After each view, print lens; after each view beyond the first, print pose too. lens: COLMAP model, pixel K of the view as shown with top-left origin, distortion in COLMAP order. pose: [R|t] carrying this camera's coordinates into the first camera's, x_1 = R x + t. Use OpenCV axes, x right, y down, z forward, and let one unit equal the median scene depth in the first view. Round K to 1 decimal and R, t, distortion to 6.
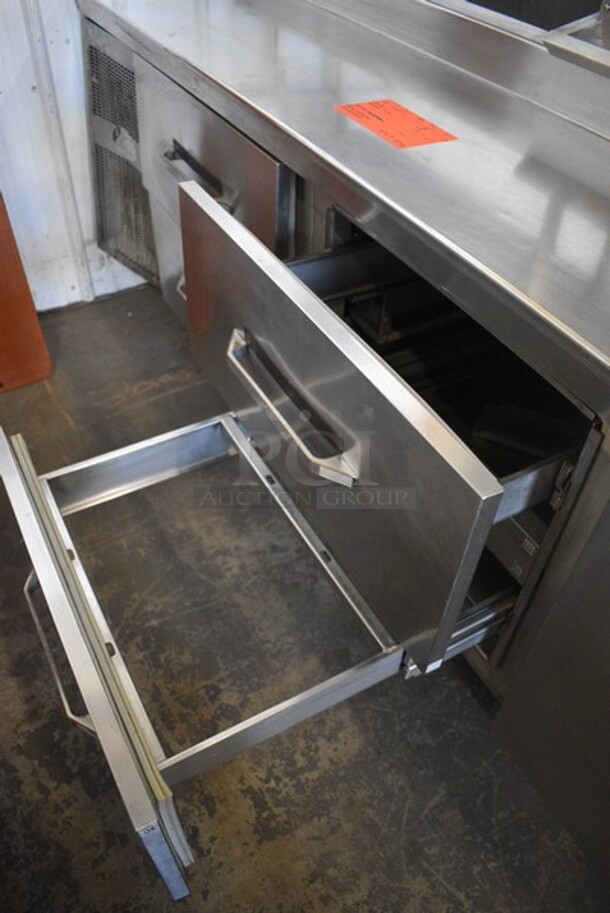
lens RADIAL K [[717.7, 0, 301.9], [0, 717.7, 457.2], [0, 0, 1]] dist [-0.095966, 0.013457]
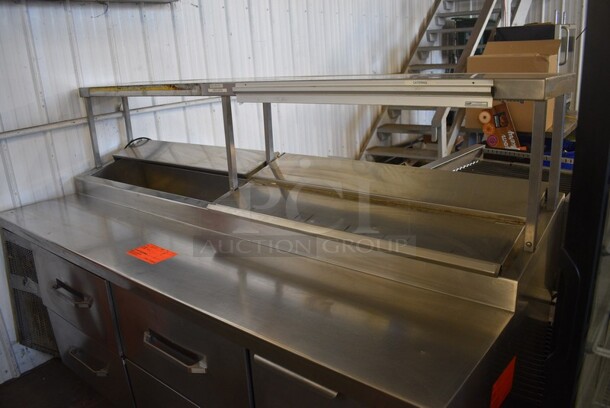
lens RADIAL K [[479.5, 0, 305.0], [0, 479.5, 204.0], [0, 0, 1]] dist [-0.095966, 0.013457]
pose [[0.927724, -0.185854, 0.323708, 0.082420], [0.317339, 0.849321, -0.421841, 0.147631], [-0.196531, 0.494077, 0.846914, -0.361345]]
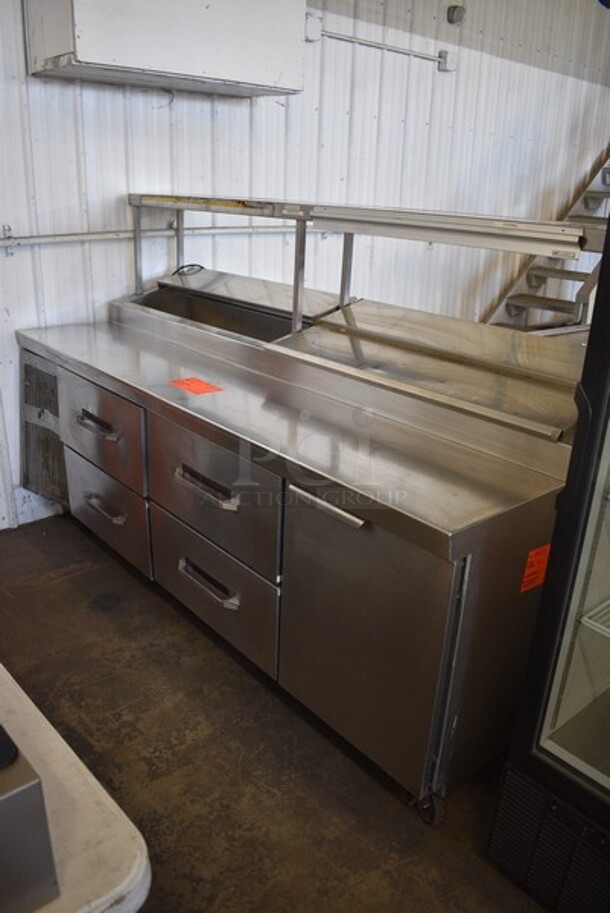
lens RADIAL K [[717.7, 0, 301.9], [0, 717.7, 457.2], [0, 0, 1]] dist [-0.095966, 0.013457]
pose [[0.981120, -0.063996, 0.182504, 0.025319], [0.131848, 0.911710, -0.389104, 0.404340], [-0.141490, 0.405820, 0.902934, -0.613036]]
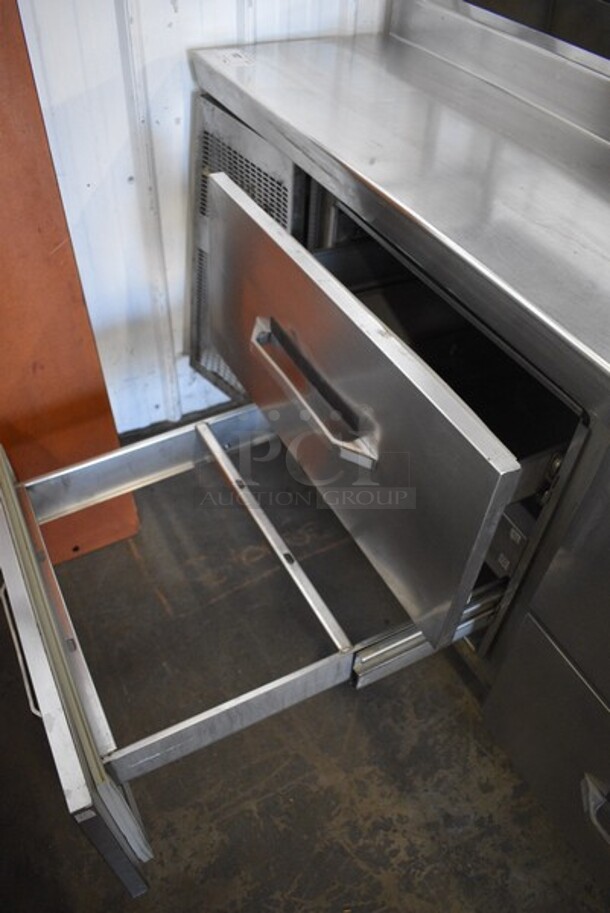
lens RADIAL K [[717.7, 0, 301.9], [0, 717.7, 457.2], [0, 0, 1]] dist [-0.095966, 0.013457]
pose [[0.999381, 0.032106, -0.014371, -0.202074], [-0.032199, 0.999462, -0.006284, -0.258025], [0.014161, 0.006743, 0.999877, 0.245683]]
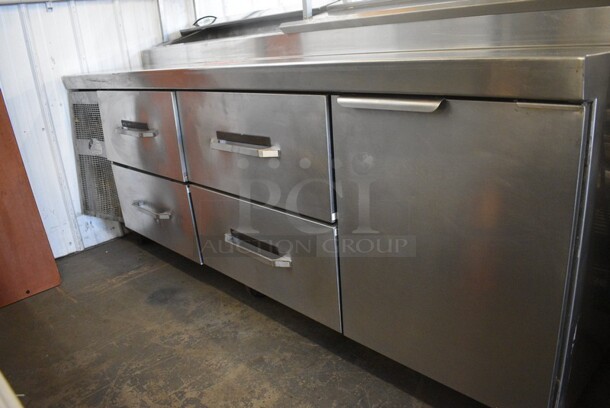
lens RADIAL K [[479.5, 0, 305.0], [0, 479.5, 204.0], [0, 0, 1]] dist [-0.095966, 0.013457]
pose [[0.962936, -0.180378, 0.200546, 0.004810], [0.251222, 0.870431, -0.423365, 0.404308], [-0.098196, 0.458055, 0.883484, -0.099807]]
